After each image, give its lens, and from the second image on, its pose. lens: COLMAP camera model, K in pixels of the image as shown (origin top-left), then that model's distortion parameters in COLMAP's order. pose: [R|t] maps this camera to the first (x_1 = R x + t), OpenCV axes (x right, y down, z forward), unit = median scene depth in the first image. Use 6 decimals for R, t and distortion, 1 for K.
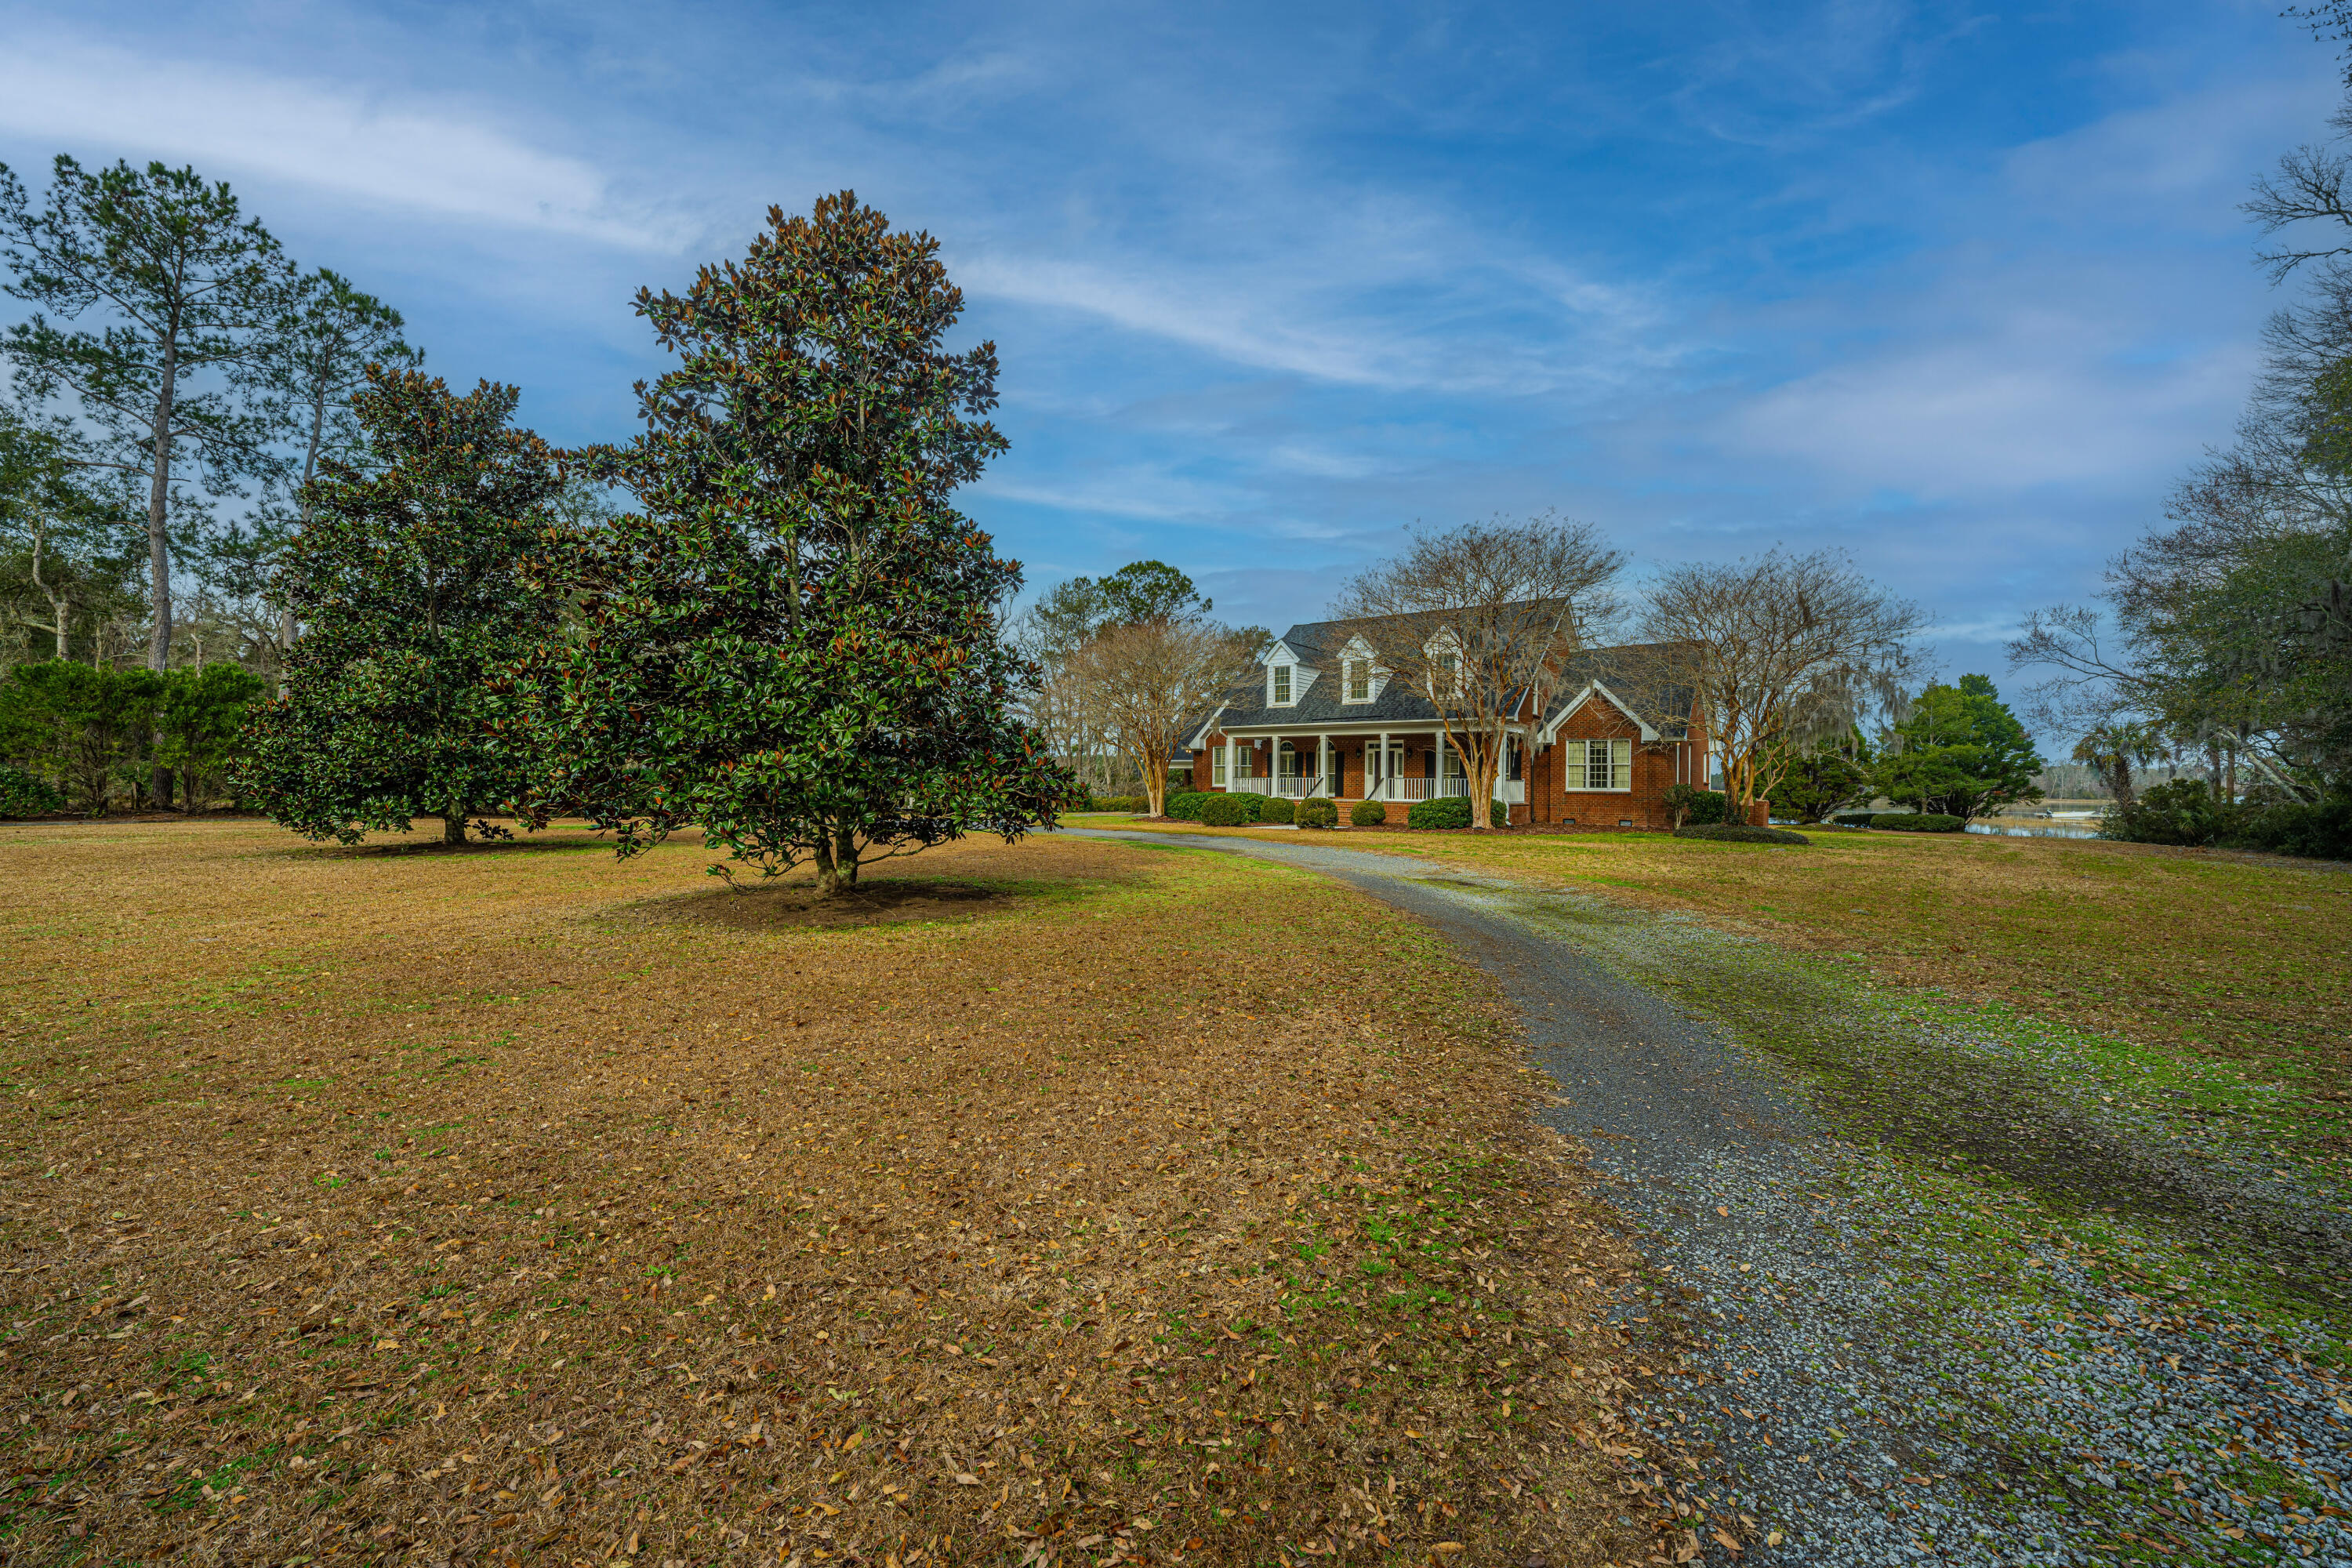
lens RADIAL K [[936.2, 0, 1179.7], [0, 936.2, 785.9], [0, 0, 1]] dist [-0.001945, -0.000060]
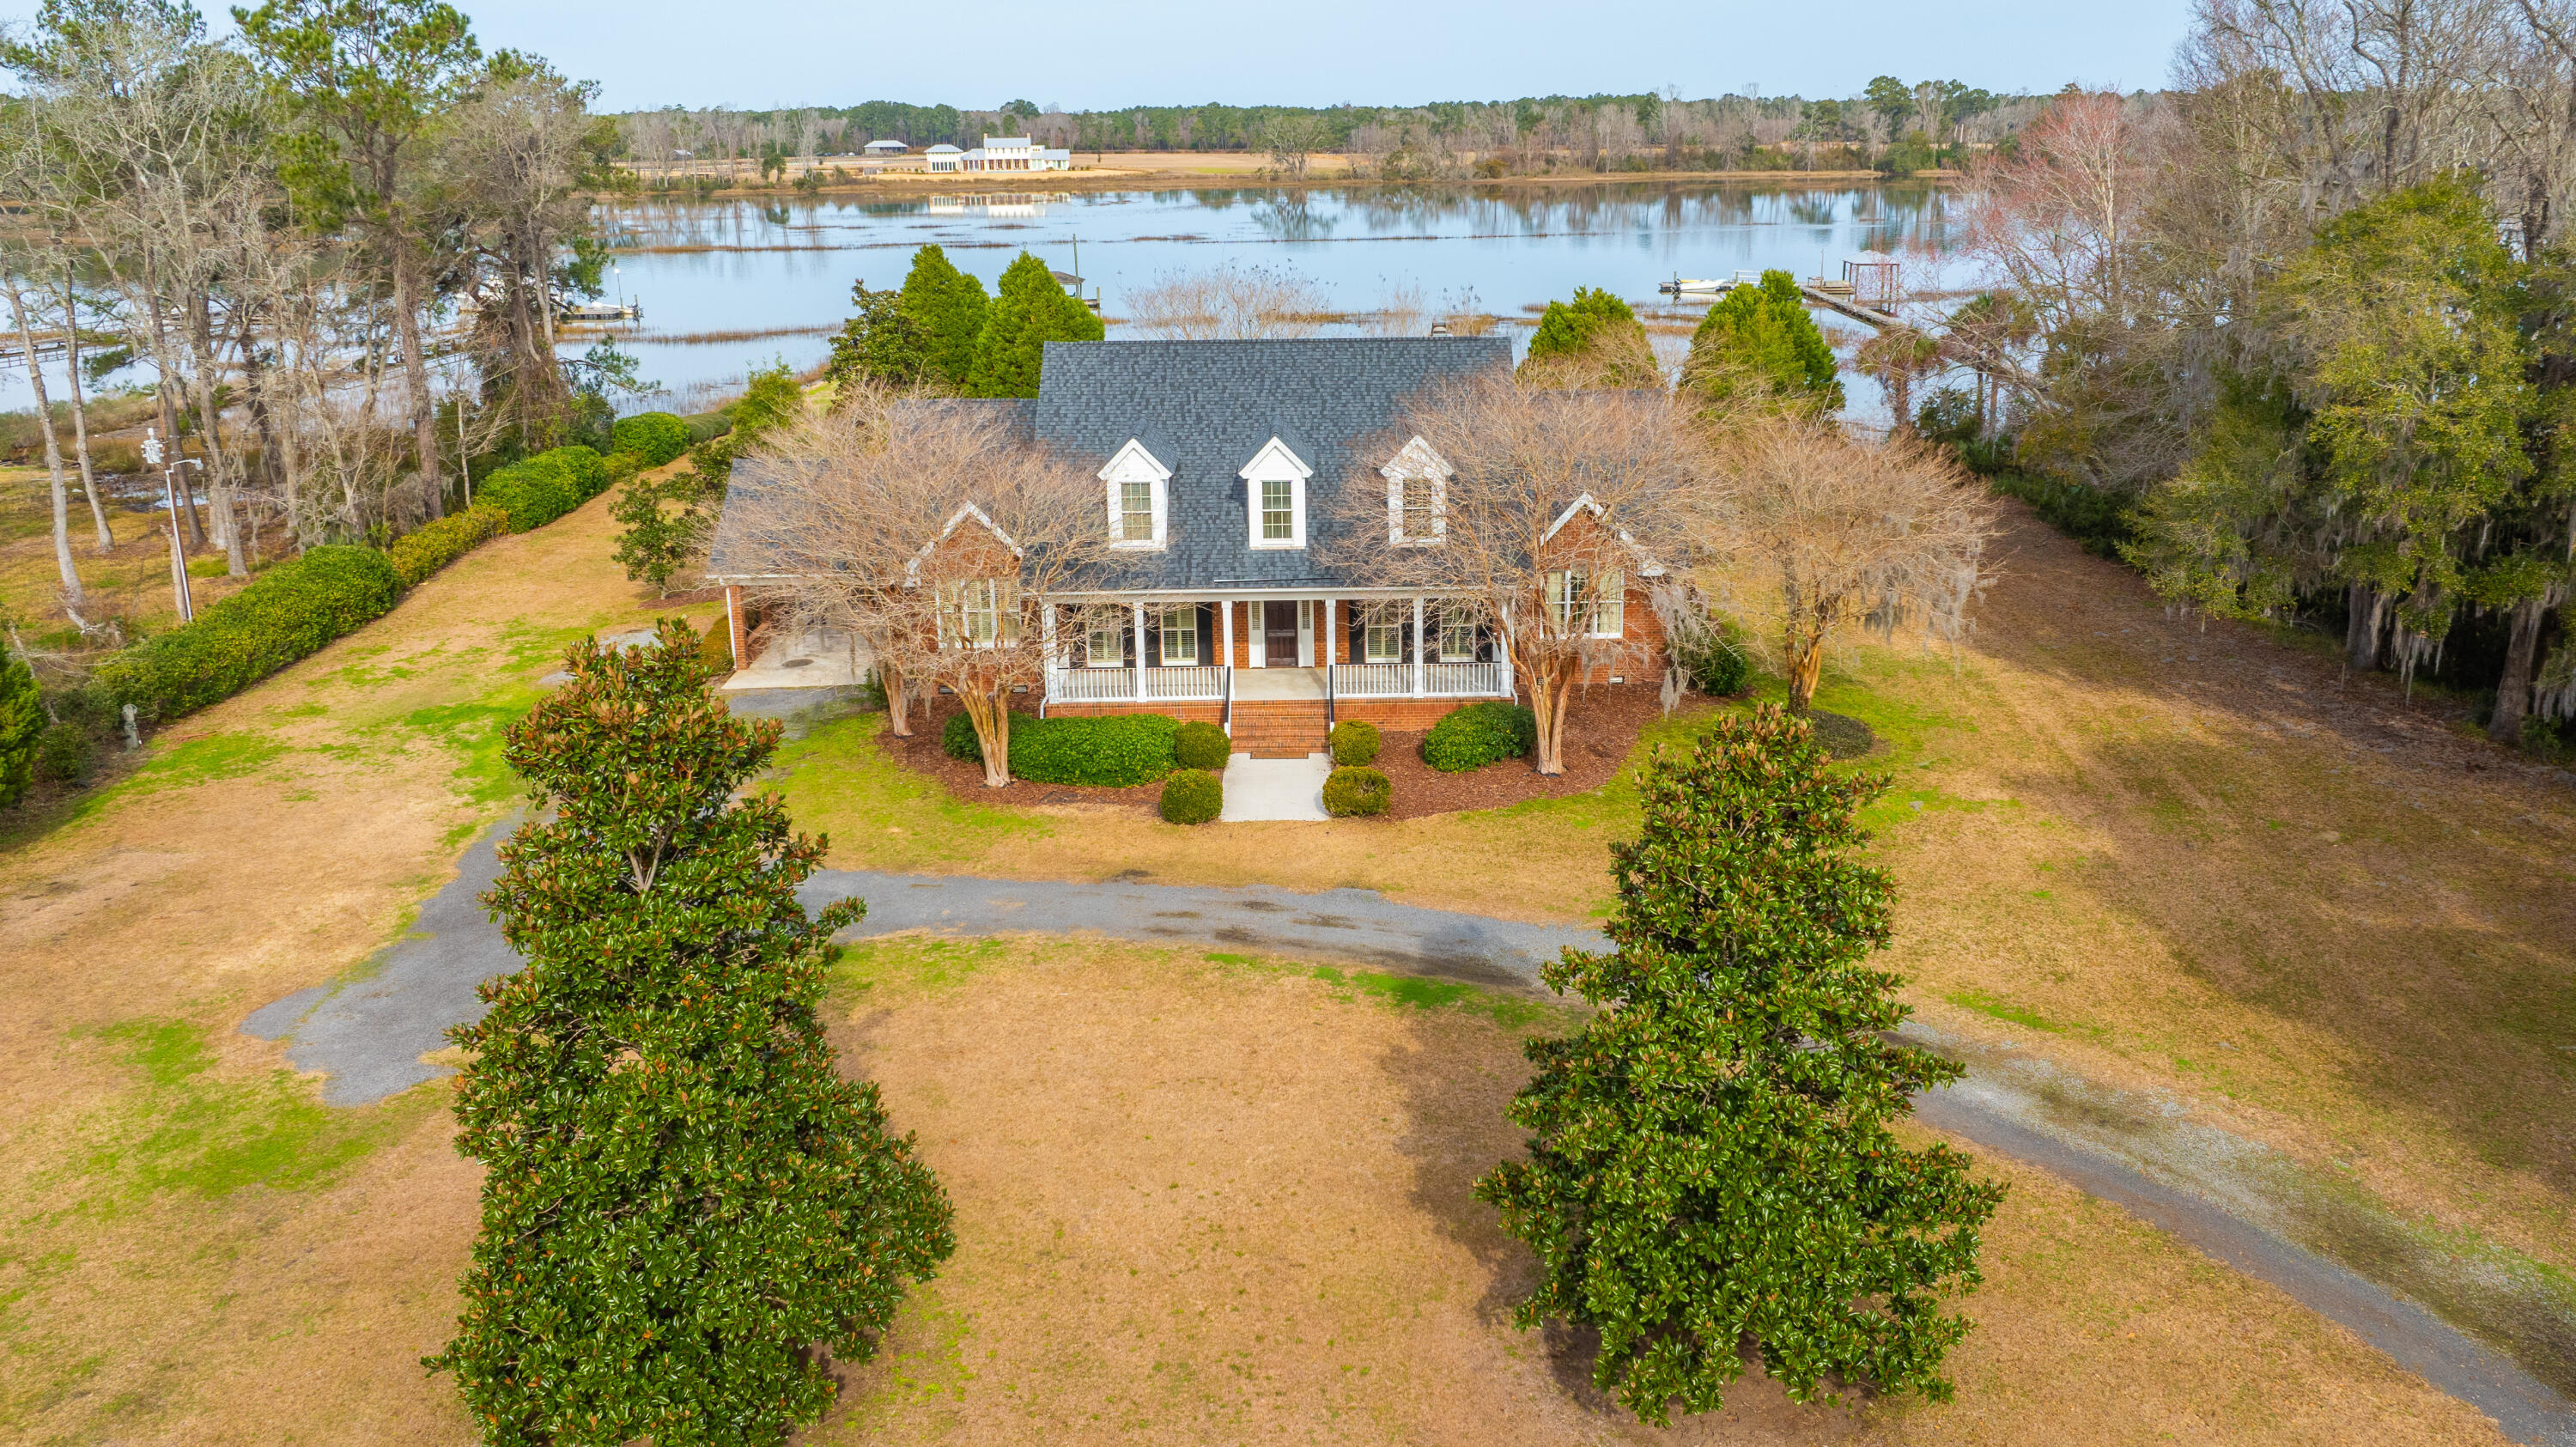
lens RADIAL K [[2024.2, 0, 1340.7], [0, 2024.2, 636.3], [0, 0, 1]] dist [-0.022177, 0.011165]
pose [[0.797218, -0.165160, 0.580660, -0.551002], [0.020249, 0.968623, 0.247709, -0.349160], [-0.603352, -0.185720, 0.775548, -0.093868]]
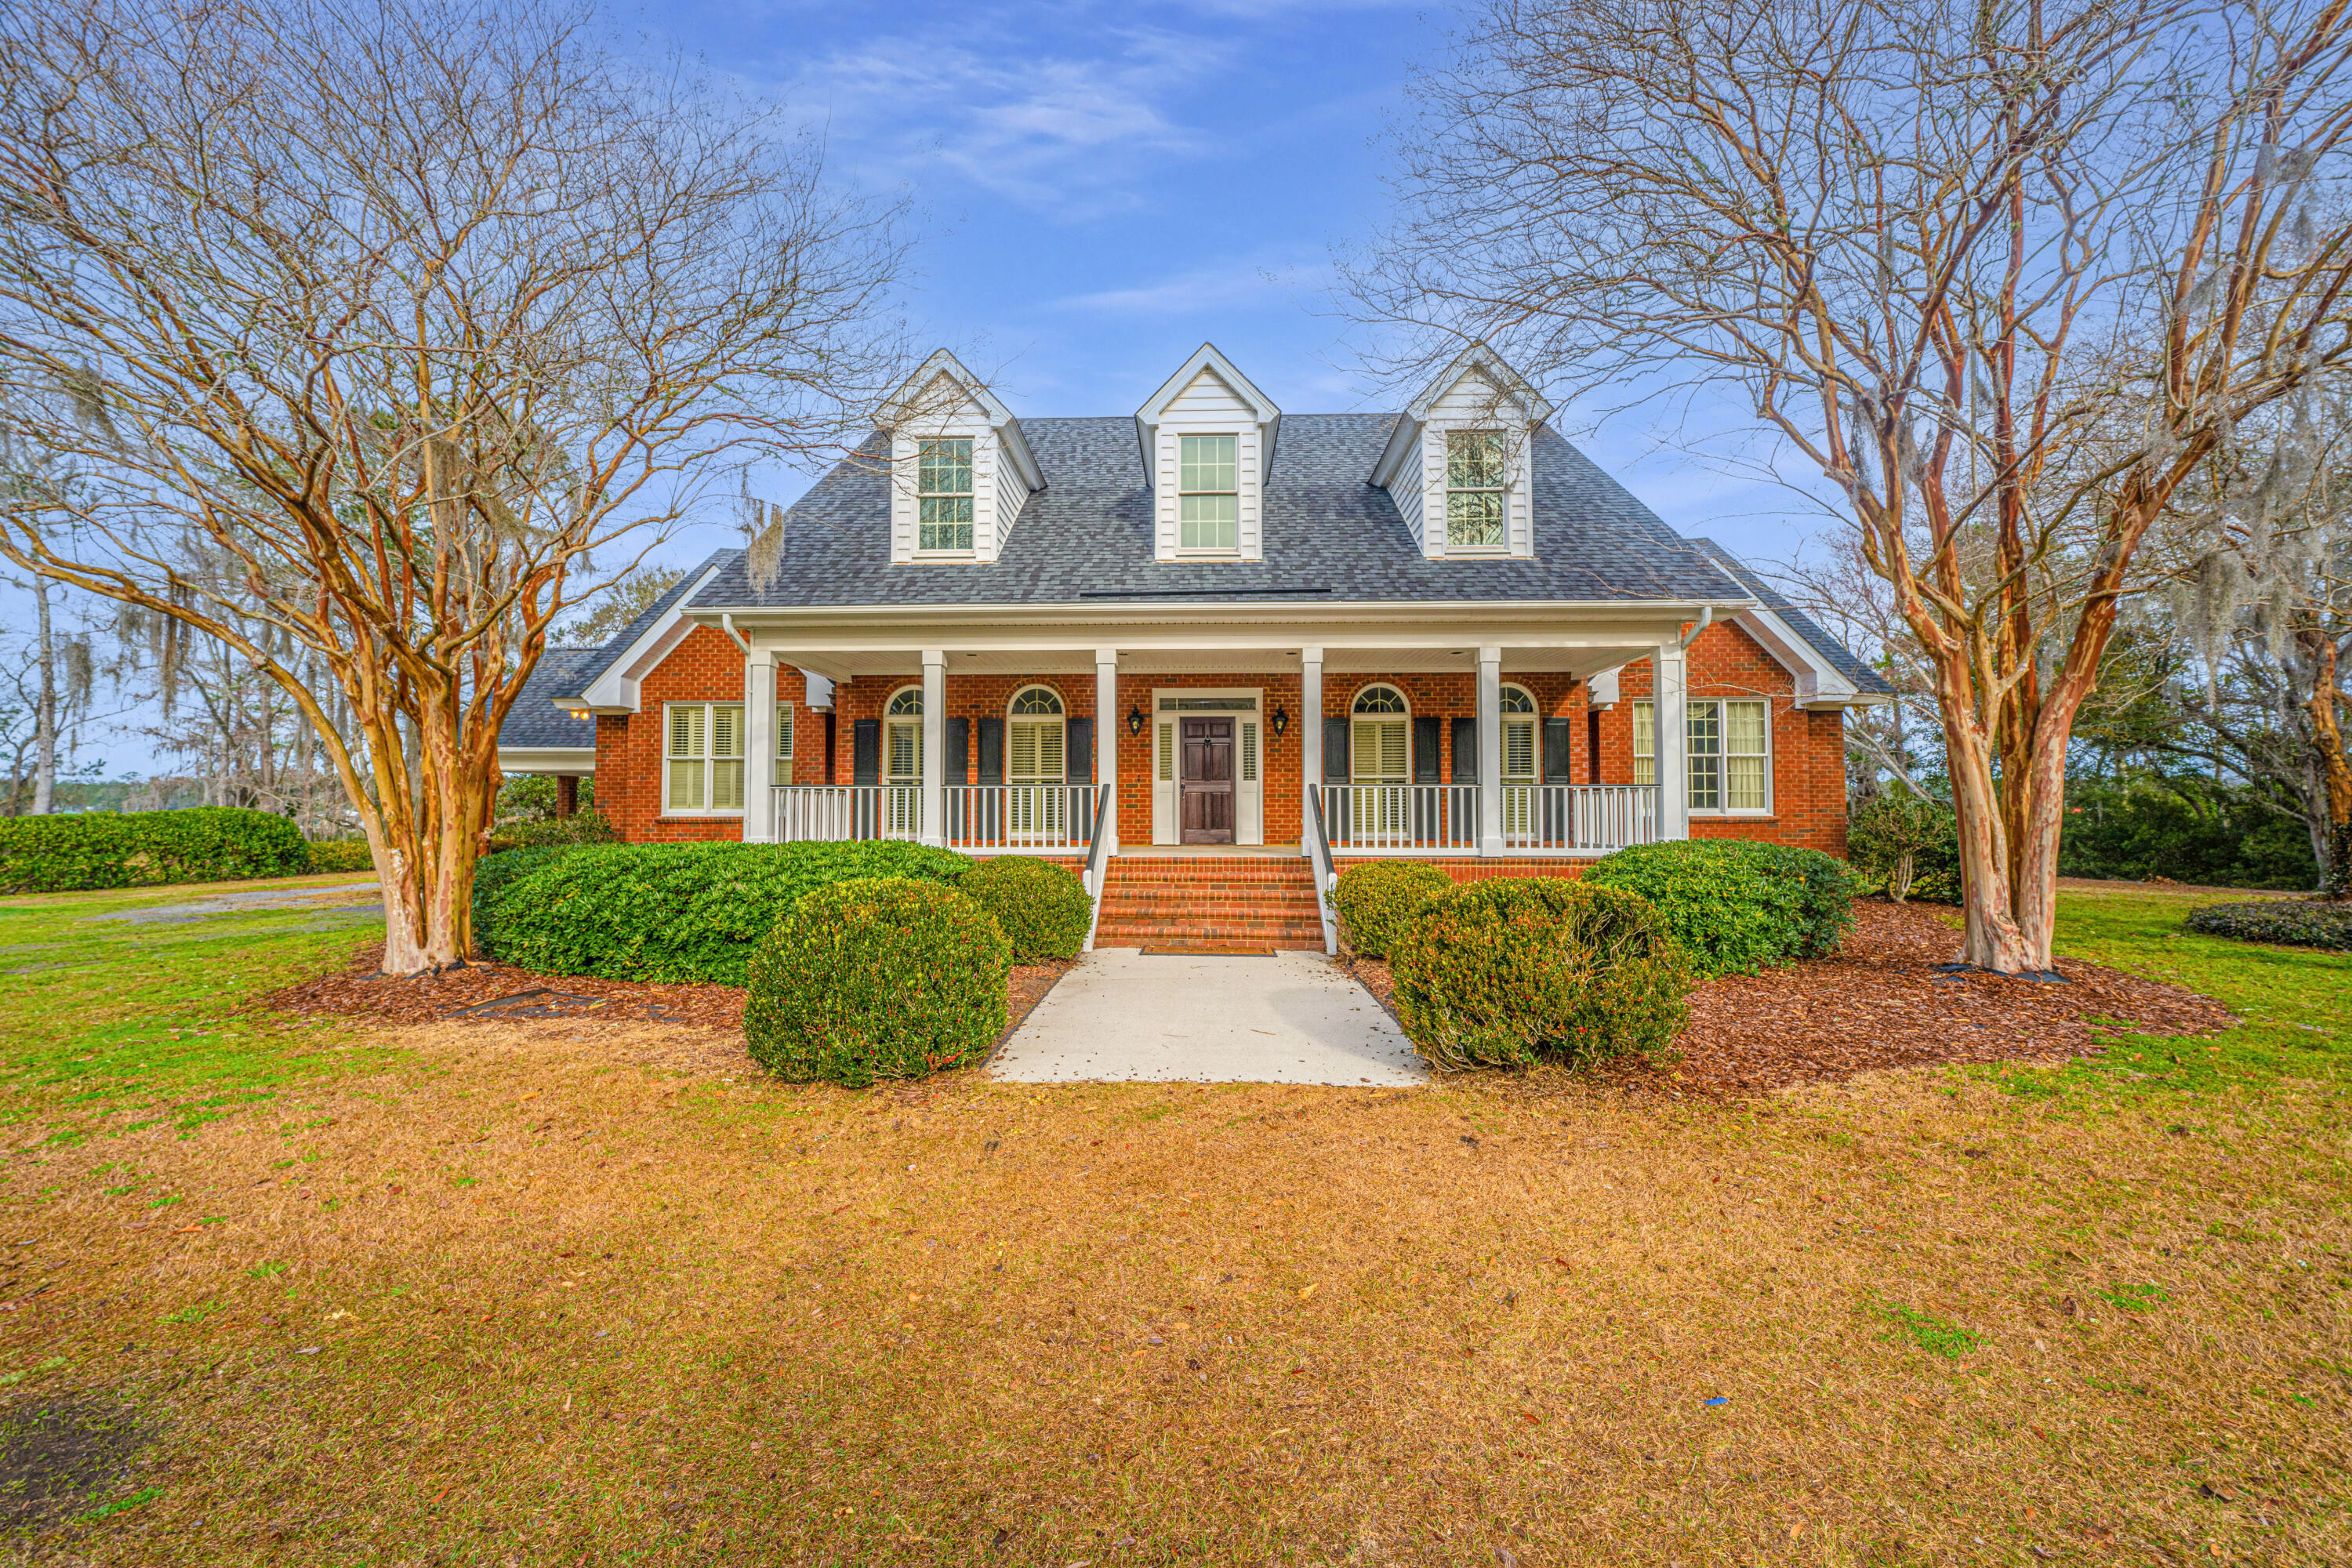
lens RADIAL K [[936.2, 0, 1175.2], [0, 936.2, 777.1], [0, 0, 1]] dist [-0.001945, -0.000060]
pose [[0.824462, 0.011507, 0.565801, -0.005303], [0.009665, 0.999361, -0.034409, -0.000249], [-0.565835, 0.033838, 0.823824, 0.698872]]
